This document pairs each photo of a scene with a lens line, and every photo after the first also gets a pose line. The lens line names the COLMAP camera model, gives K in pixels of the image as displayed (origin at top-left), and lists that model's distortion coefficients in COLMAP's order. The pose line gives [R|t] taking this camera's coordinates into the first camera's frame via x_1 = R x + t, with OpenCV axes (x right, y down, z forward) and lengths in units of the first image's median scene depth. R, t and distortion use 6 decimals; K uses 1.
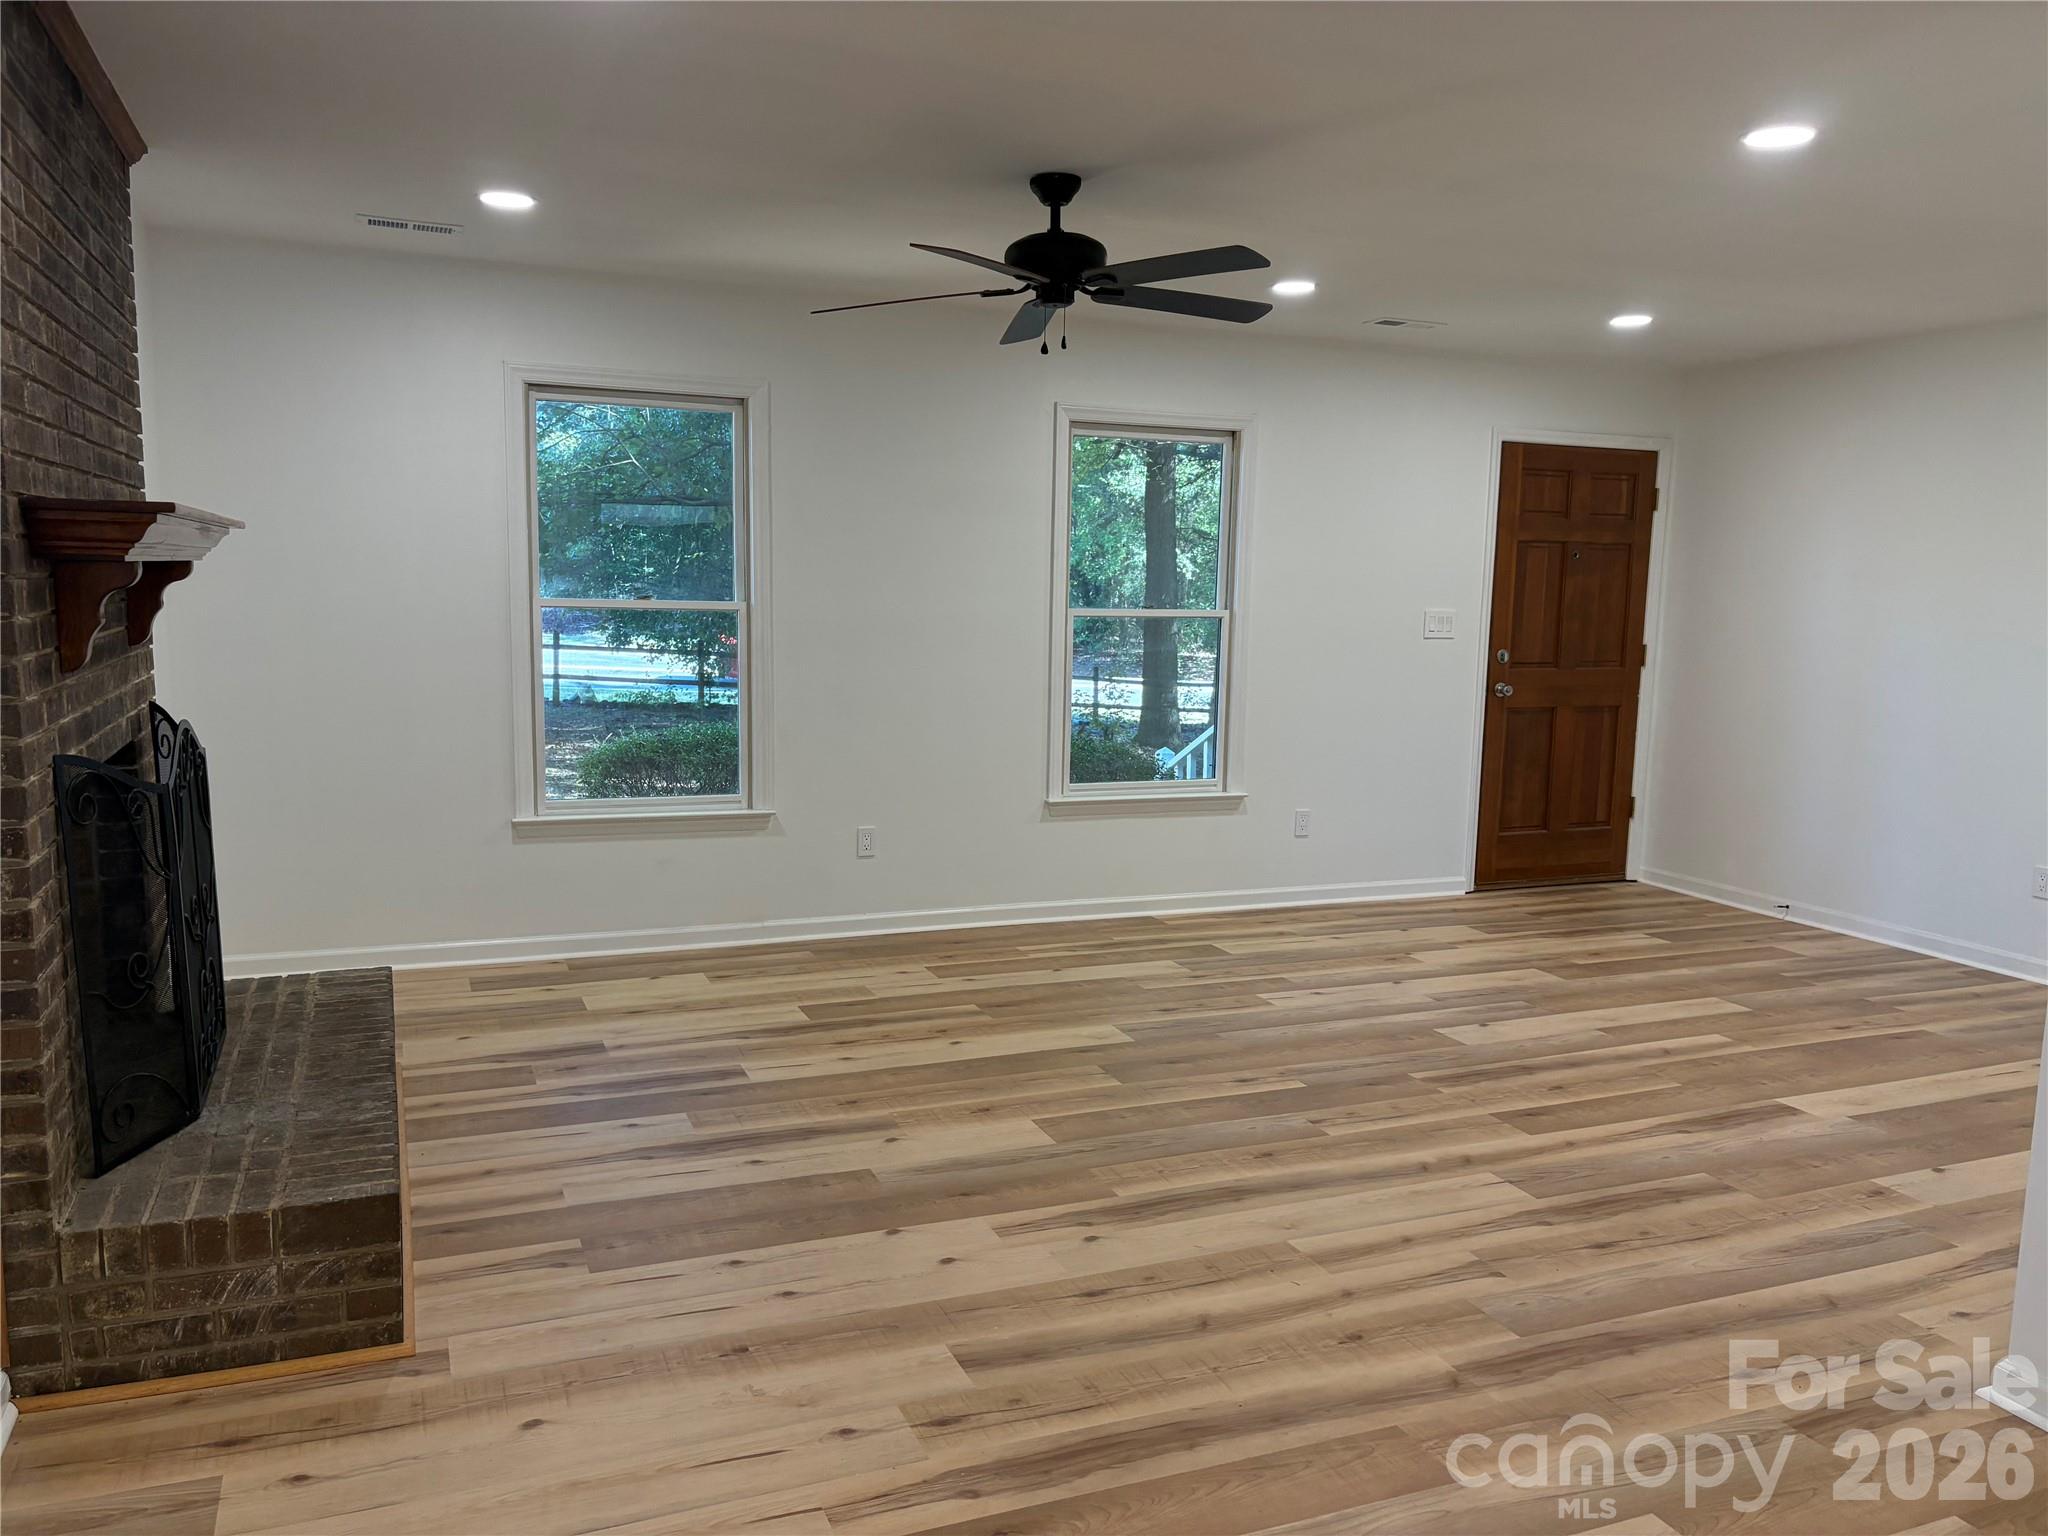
lens RADIAL K [[1591.9, 0, 1020.6], [0, 1591.9, 774.4], [0, 0, 1]] dist [-0.001154, 0.004482]
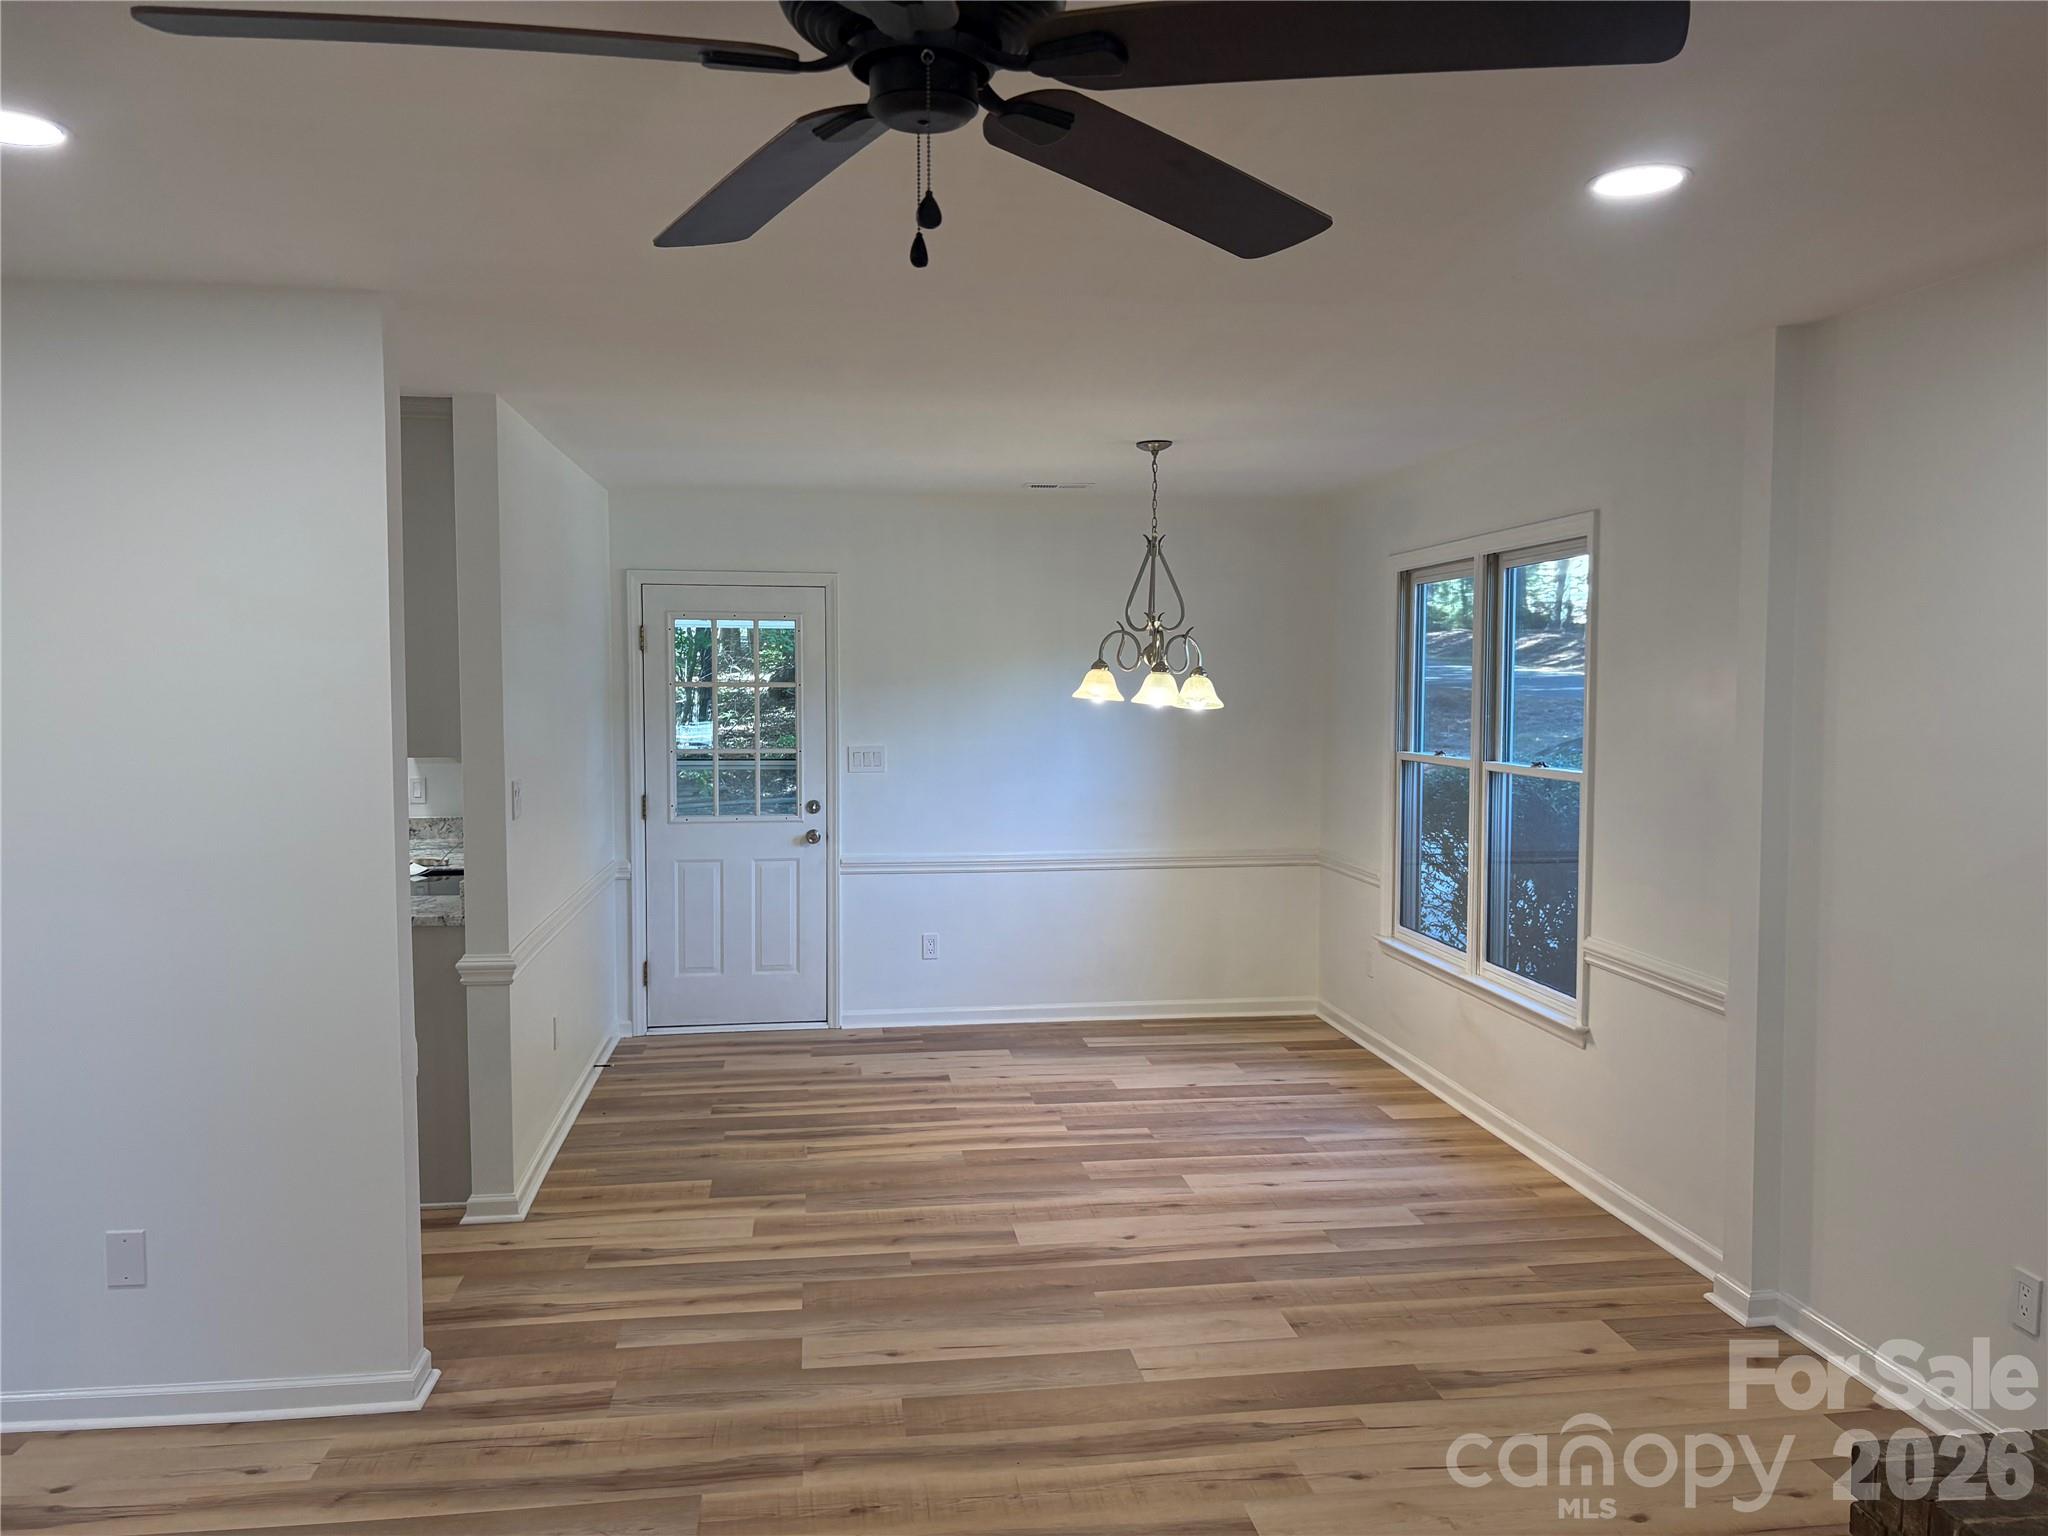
lens RADIAL K [[1591.9, 0, 1040.4], [0, 1591.9, 765.2], [0, 0, 1]] dist [-0.001154, 0.004482]
pose [[-0.971206, -0.037536, 0.235264, -0.088650], [0.011893, 0.978640, 0.205238, -0.229390], [-0.237942, 0.202127, -0.950015, 1.325893]]
